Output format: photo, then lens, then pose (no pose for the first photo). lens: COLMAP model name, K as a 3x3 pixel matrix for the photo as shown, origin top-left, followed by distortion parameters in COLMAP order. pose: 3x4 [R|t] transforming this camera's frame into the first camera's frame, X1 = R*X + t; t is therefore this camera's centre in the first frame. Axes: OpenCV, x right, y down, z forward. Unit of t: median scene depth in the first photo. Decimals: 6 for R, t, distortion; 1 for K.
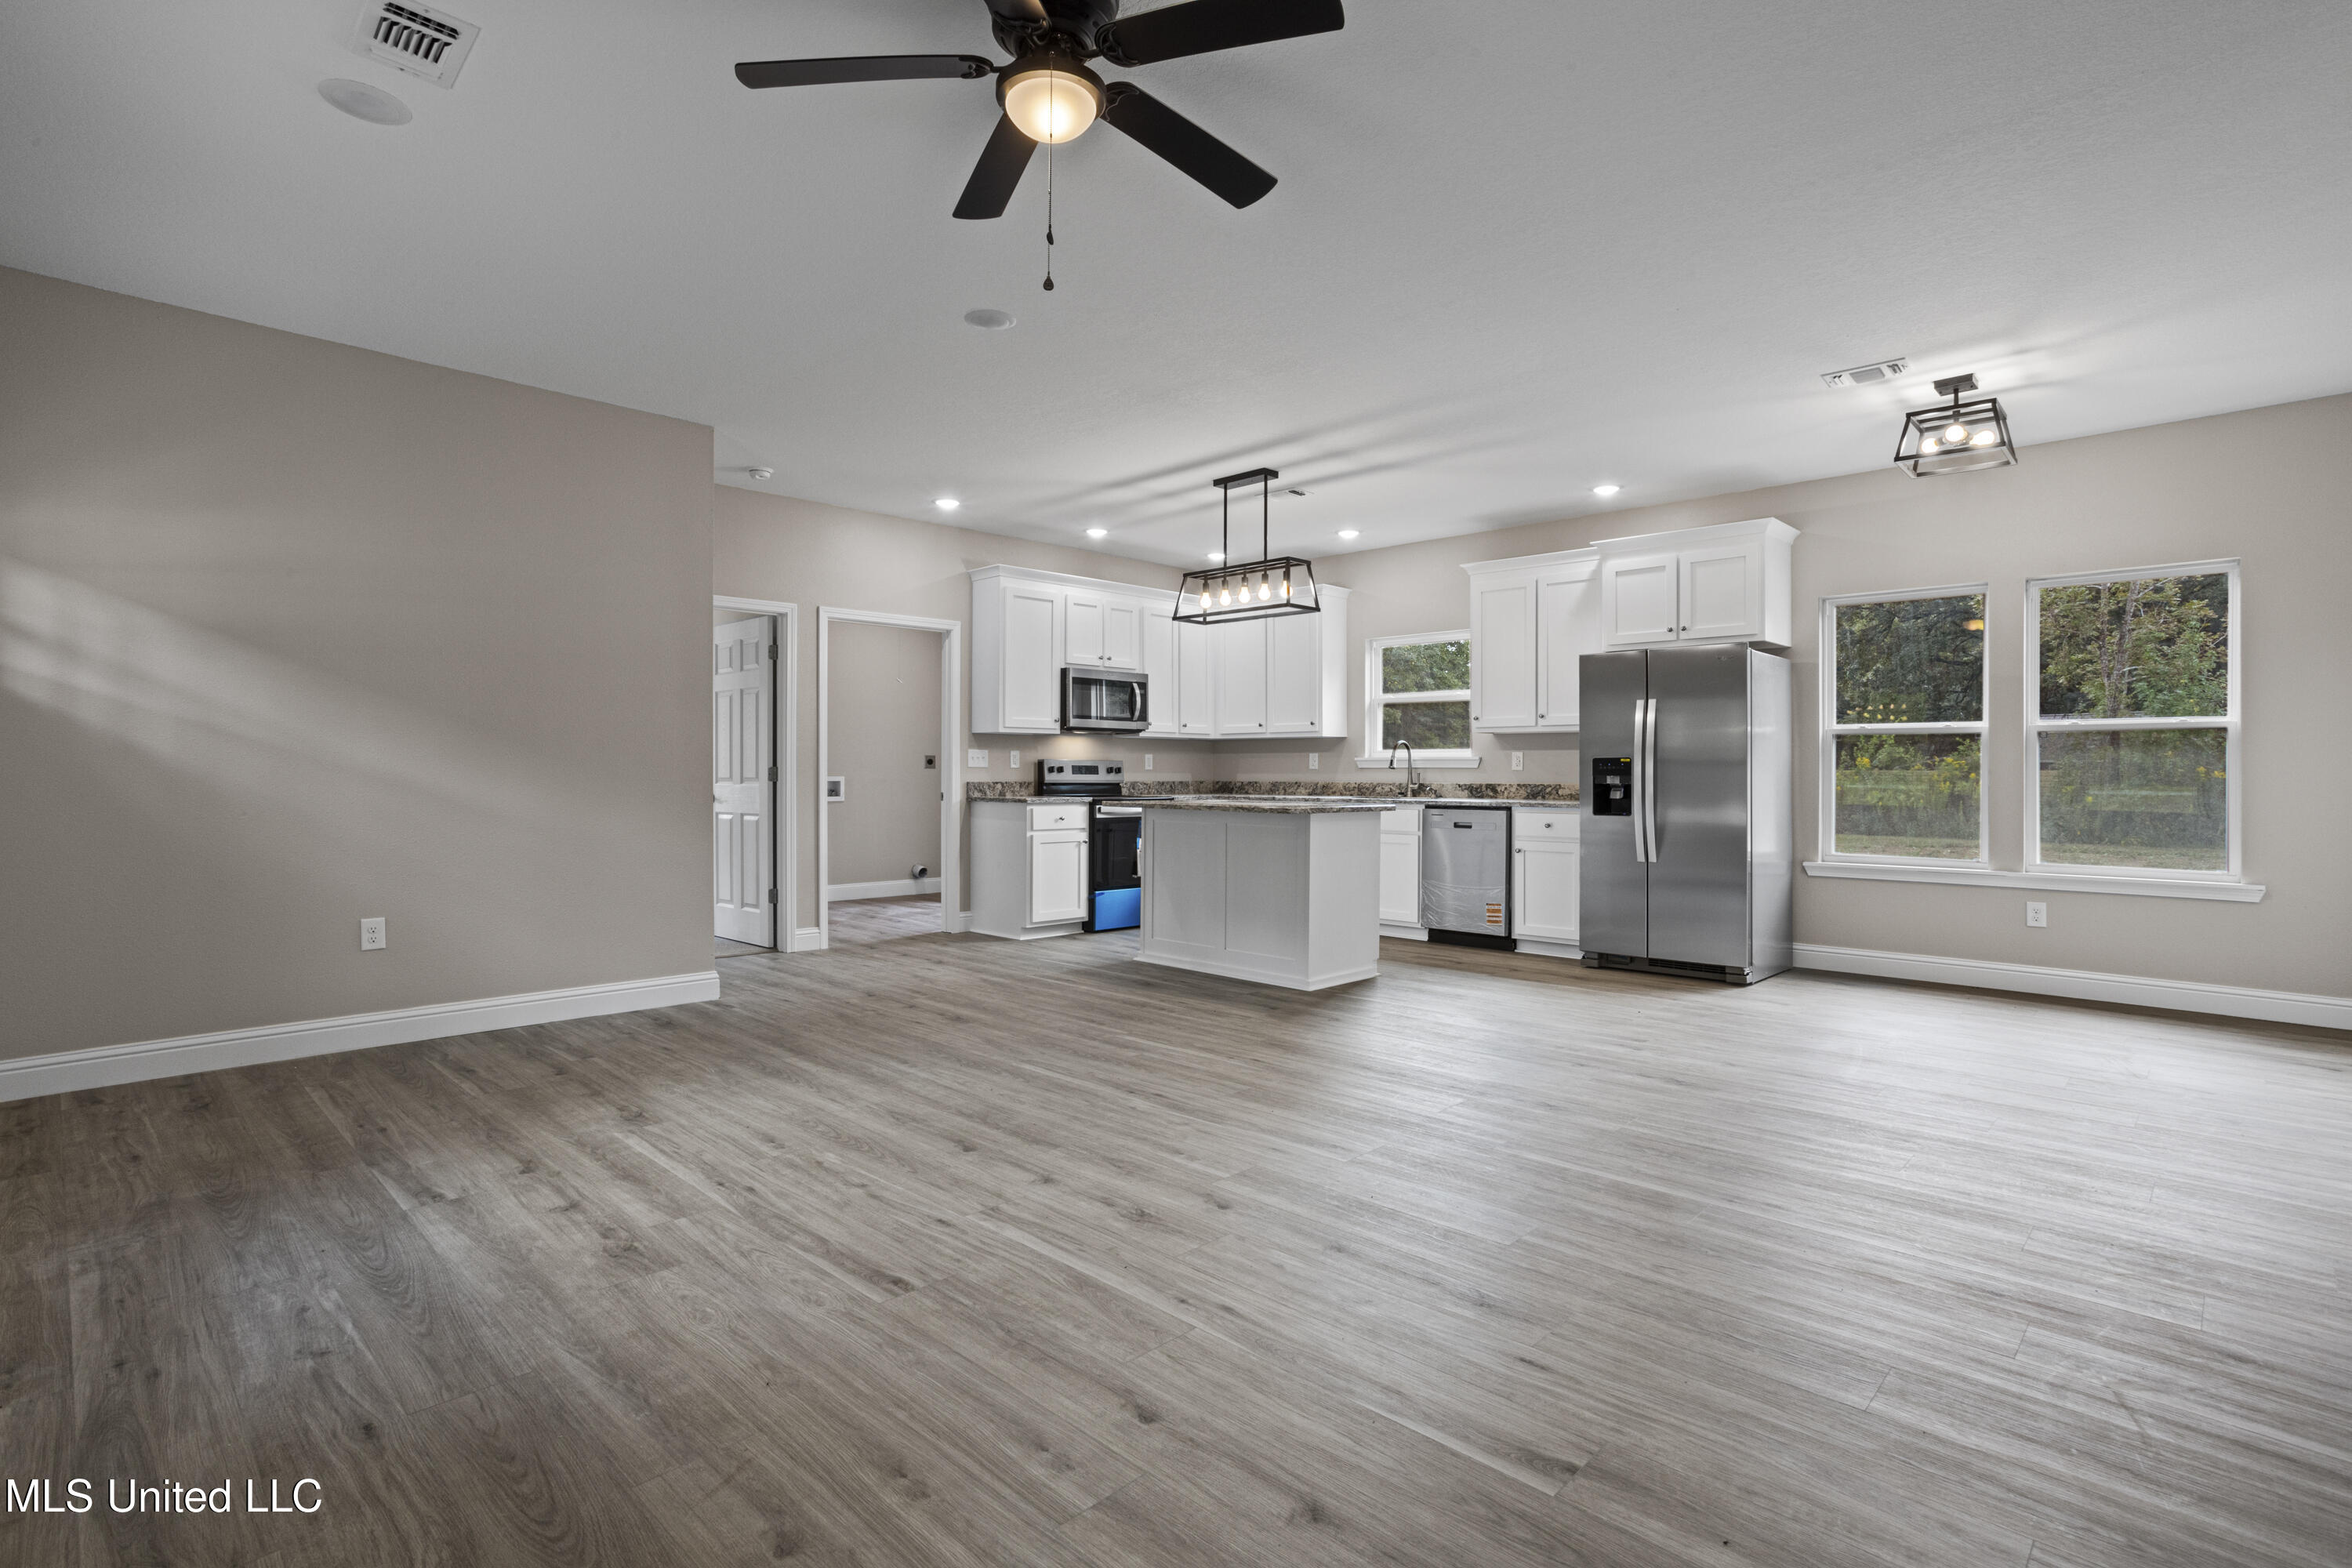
lens RADIAL K [[1126.6, 0, 1173.6], [0, 1126.6, 773.4], [0, 0, 1]] dist [-0.057248, 0.035690]
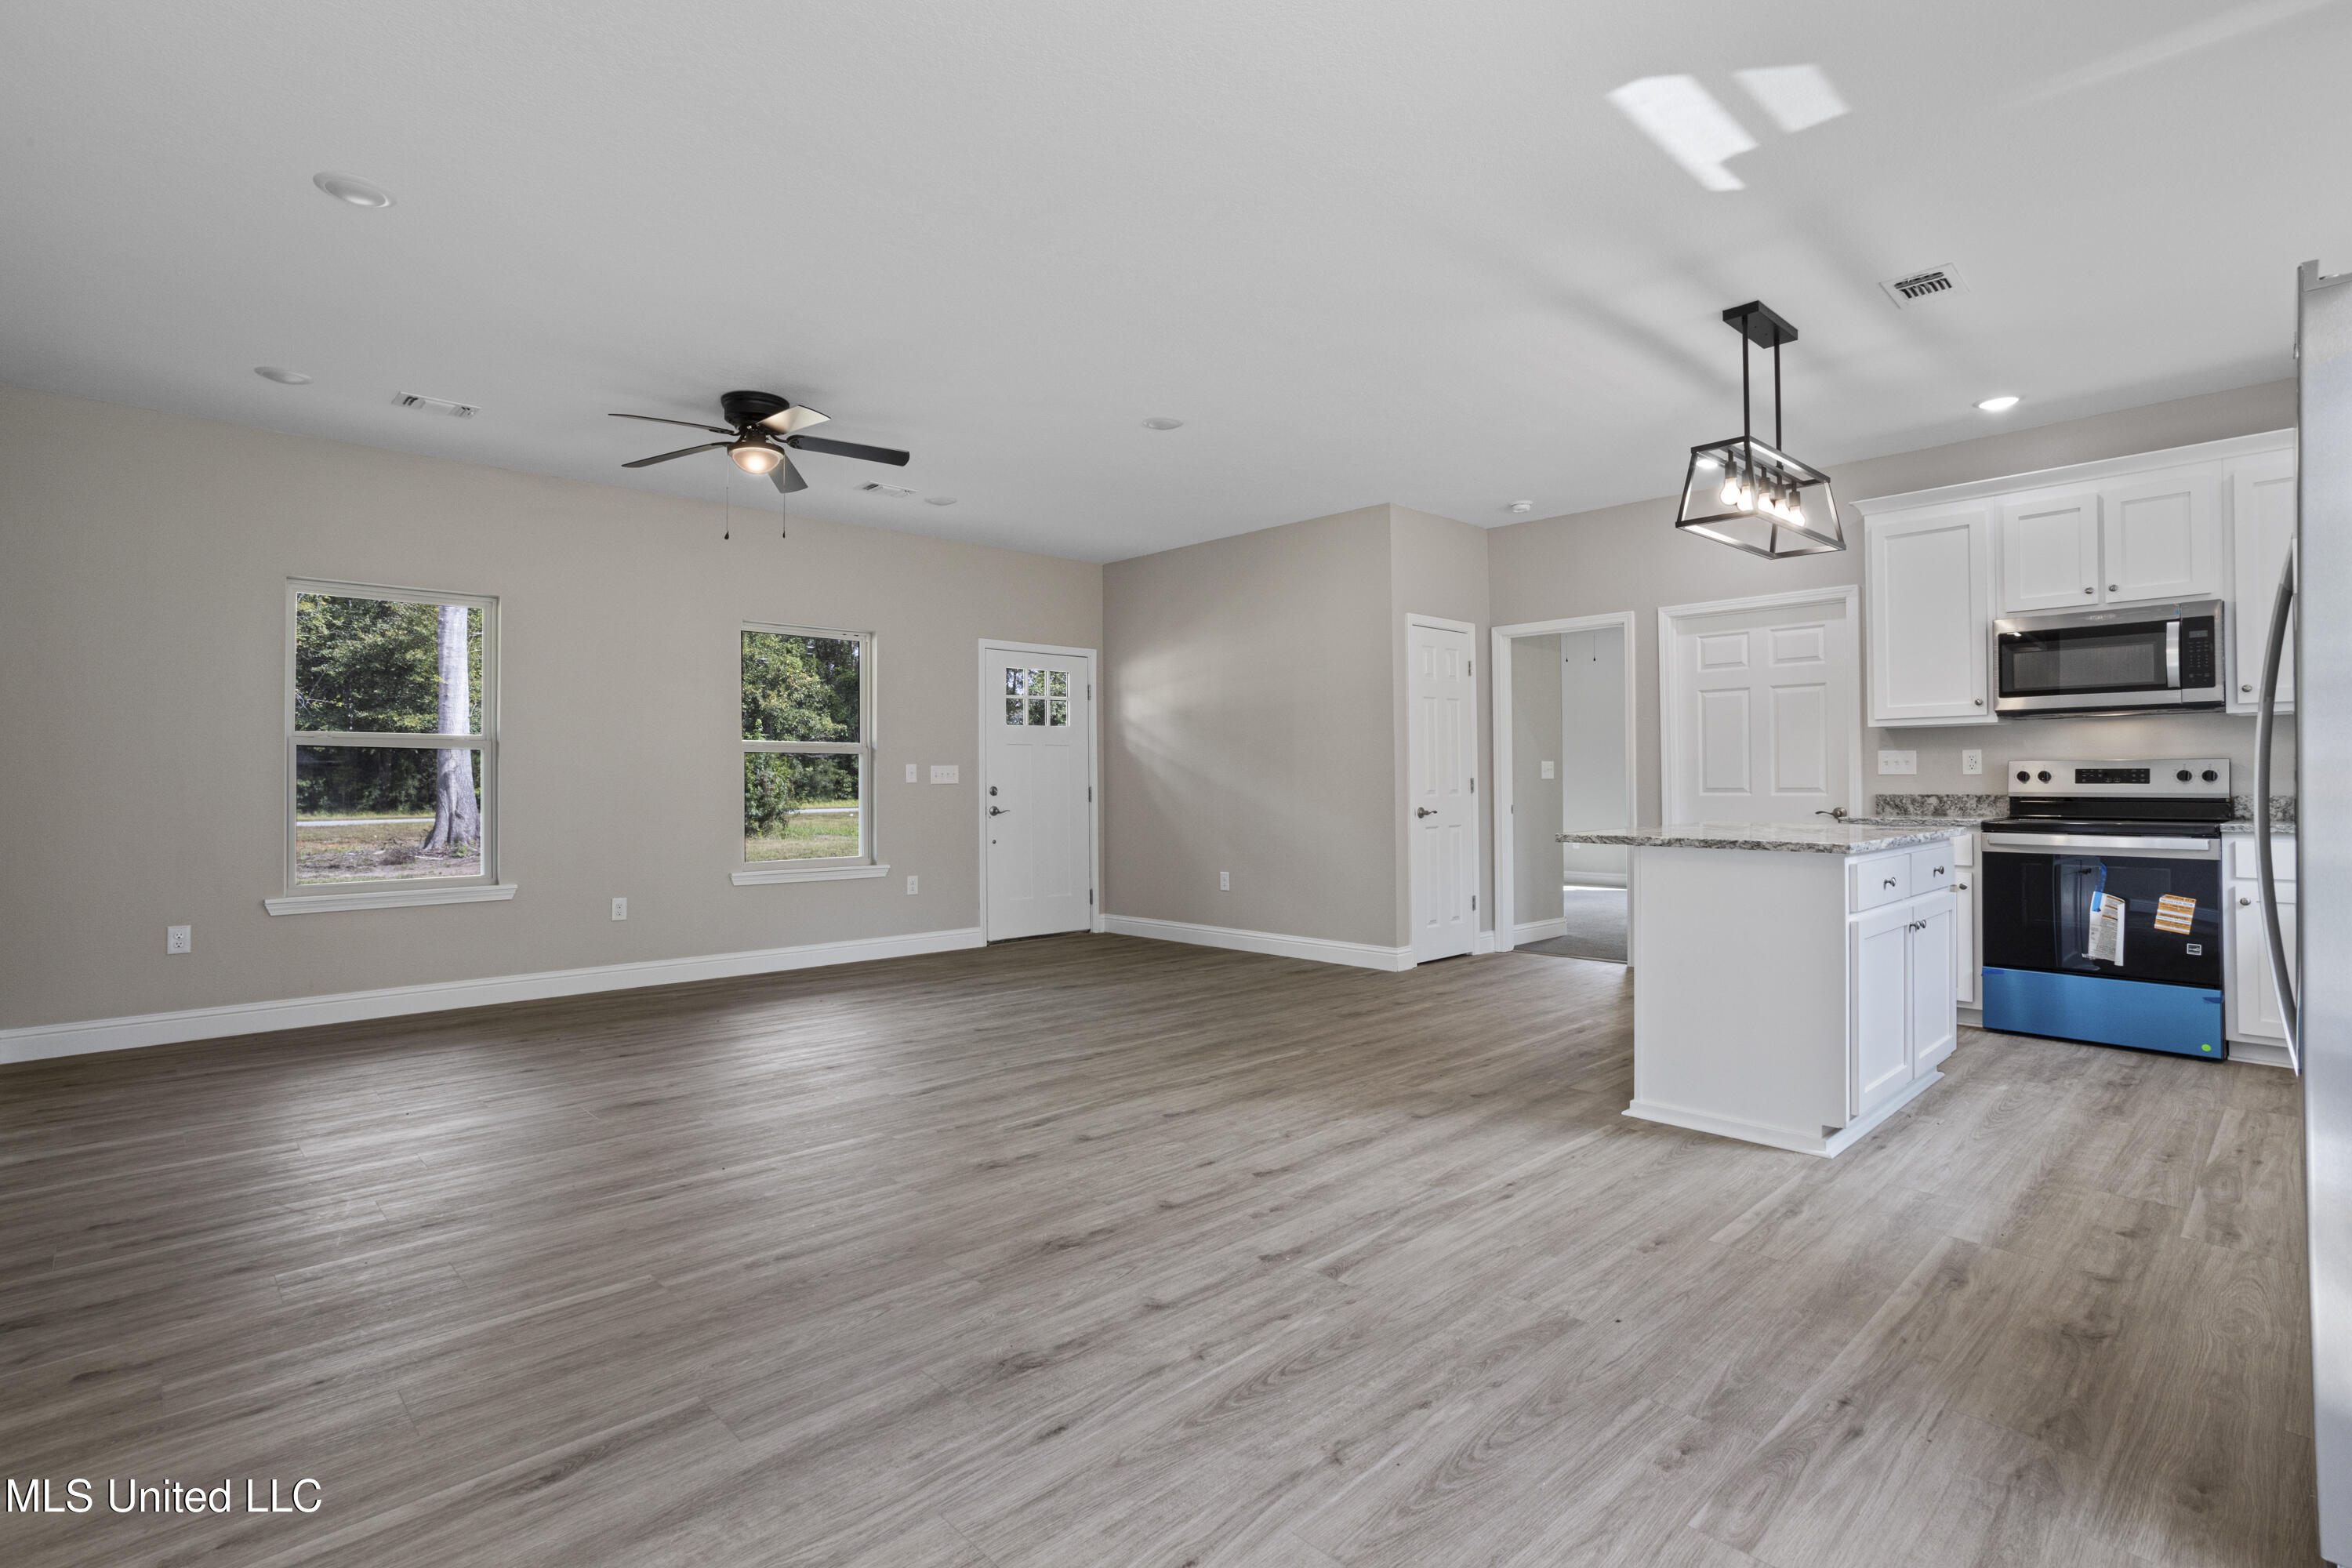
lens RADIAL K [[1139.1, 0, 1164.0], [0, 1139.1, 745.9], [0, 0, 1]] dist [-0.053700, 0.035216]
pose [[-0.041320, -0.036769, -0.998469, 1.170224], [0.003231, 0.999313, -0.036933, 0.003056], [0.999141, -0.004752, -0.041173, 1.116534]]
